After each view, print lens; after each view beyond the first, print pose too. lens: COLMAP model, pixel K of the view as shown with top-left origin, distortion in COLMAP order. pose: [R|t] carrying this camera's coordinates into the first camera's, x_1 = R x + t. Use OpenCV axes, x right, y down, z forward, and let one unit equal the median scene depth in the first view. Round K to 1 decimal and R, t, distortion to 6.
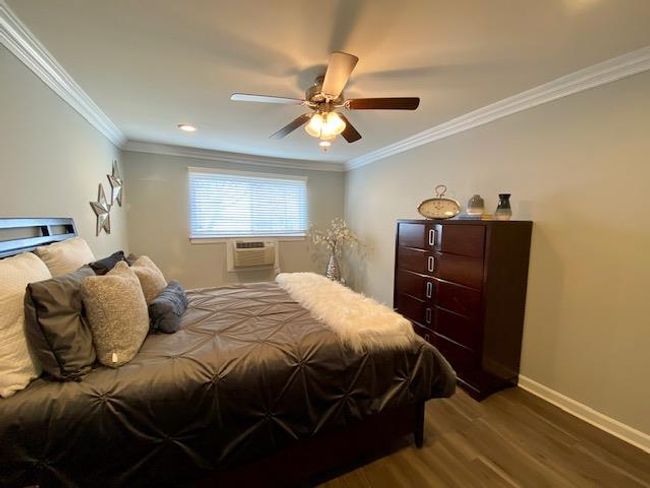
lens RADIAL K [[264.0, 0, 325.0], [0, 264.0, 244.0], [0, 0, 1]] dist [0.016397, -0.000041]
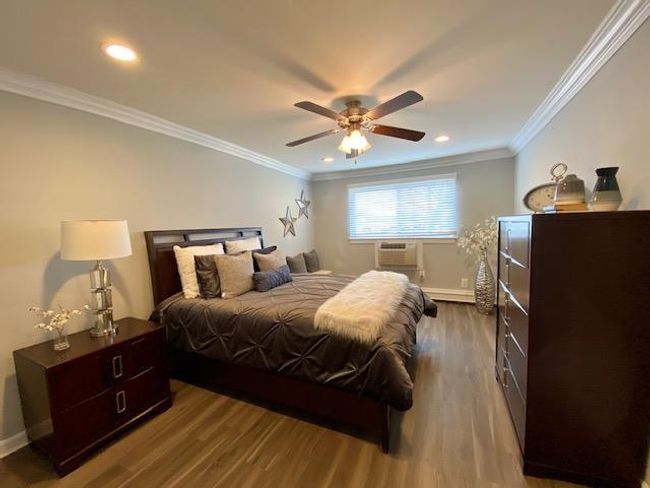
lens RADIAL K [[265.1, 0, 325.0], [0, 265.1, 244.0], [0, 0, 1]] dist [0.057107, -0.000098]
pose [[0.657230, 0.021412, -0.753386, 0.559492], [-0.028250, 0.999594, 0.003765, -0.001382], [0.753160, 0.018809, 0.657568, 0.090699]]
